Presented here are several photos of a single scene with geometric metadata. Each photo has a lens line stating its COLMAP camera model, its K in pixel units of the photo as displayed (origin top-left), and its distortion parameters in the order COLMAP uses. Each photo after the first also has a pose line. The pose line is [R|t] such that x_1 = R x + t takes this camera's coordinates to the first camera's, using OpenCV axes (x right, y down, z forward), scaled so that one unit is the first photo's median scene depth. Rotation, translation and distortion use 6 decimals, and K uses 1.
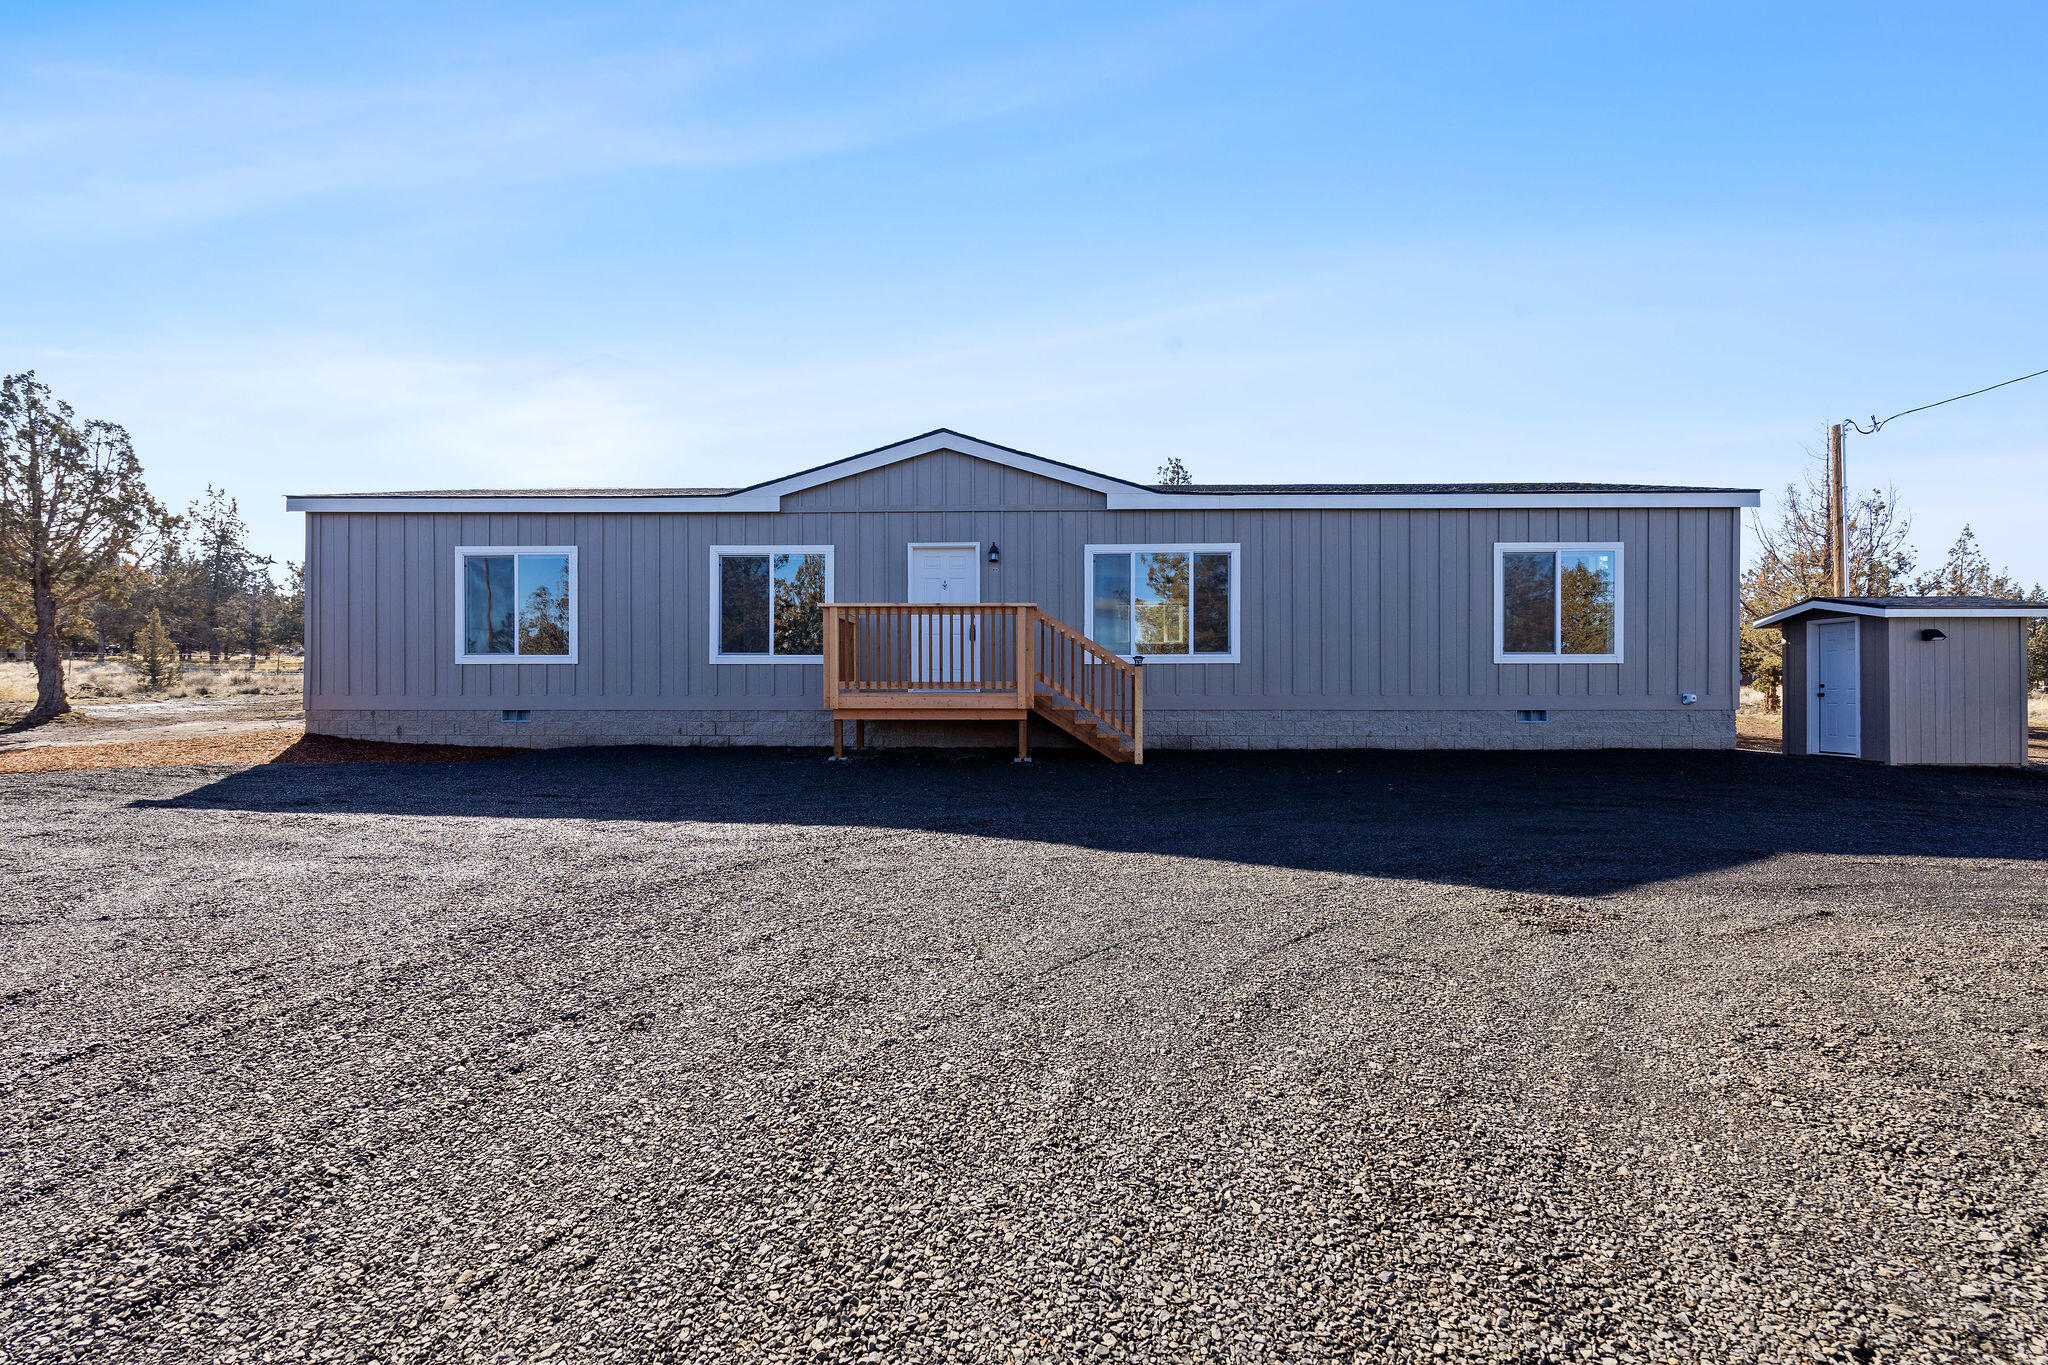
lens RADIAL K [[885.7, 0, 1030.1], [0, 885.7, 664.4], [0, 0, 1]] dist [0.001213, 0.000357]
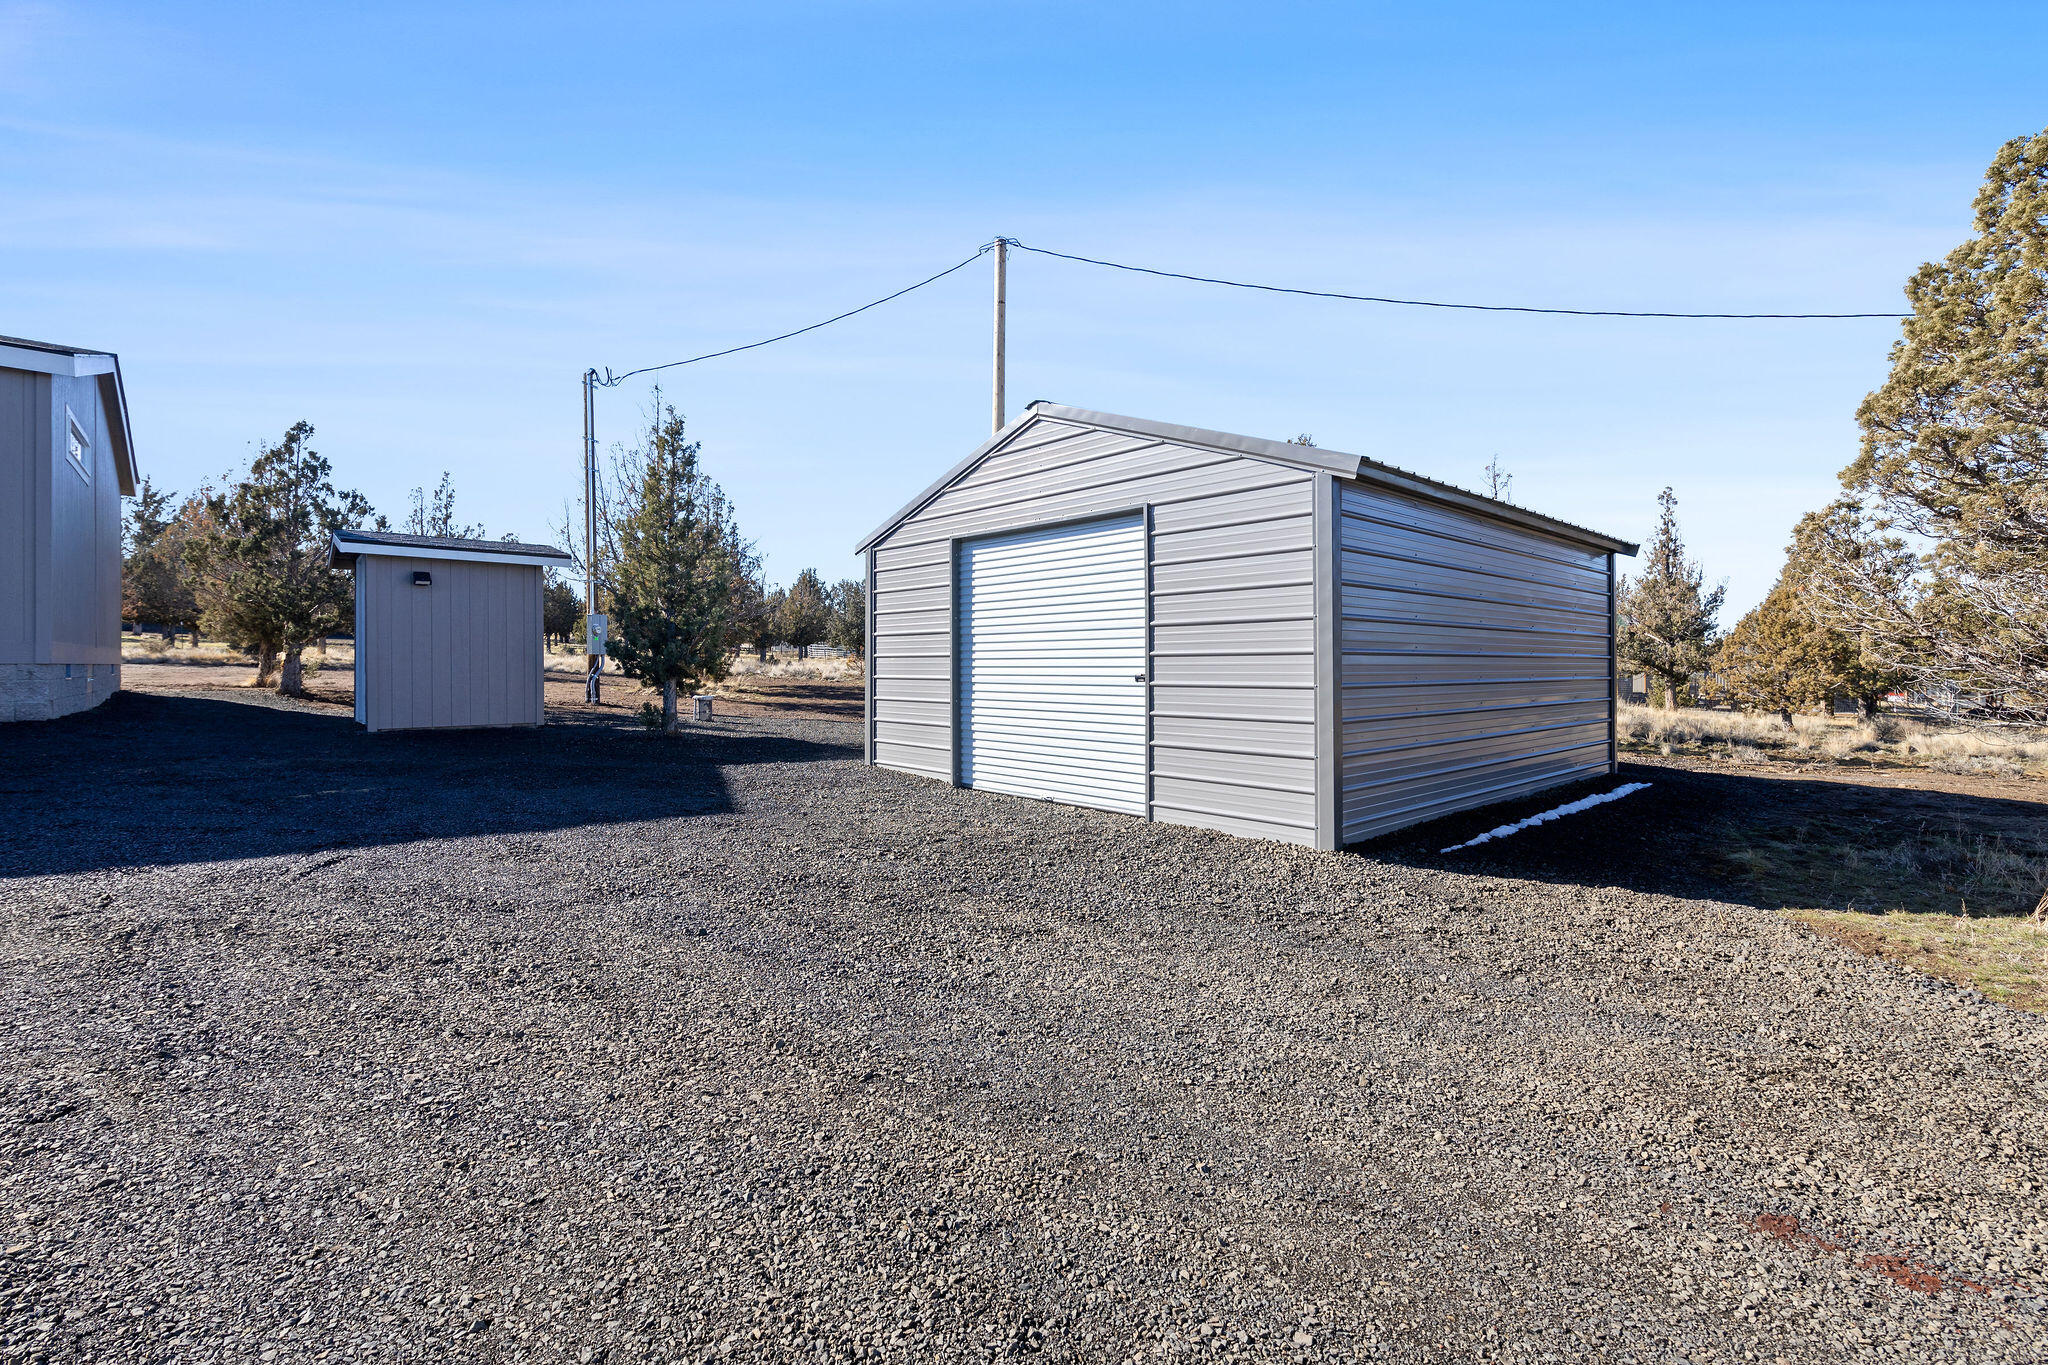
lens RADIAL K [[885.7, 0, 1030.1], [0, 885.7, 664.4], [0, 0, 1]] dist [0.001213, 0.000357]
pose [[0.733093, -0.001679, 0.680127, 0.859567], [-0.006130, 0.999940, 0.009075, 0.039111], [-0.680101, -0.010822, 0.733038, -0.031617]]
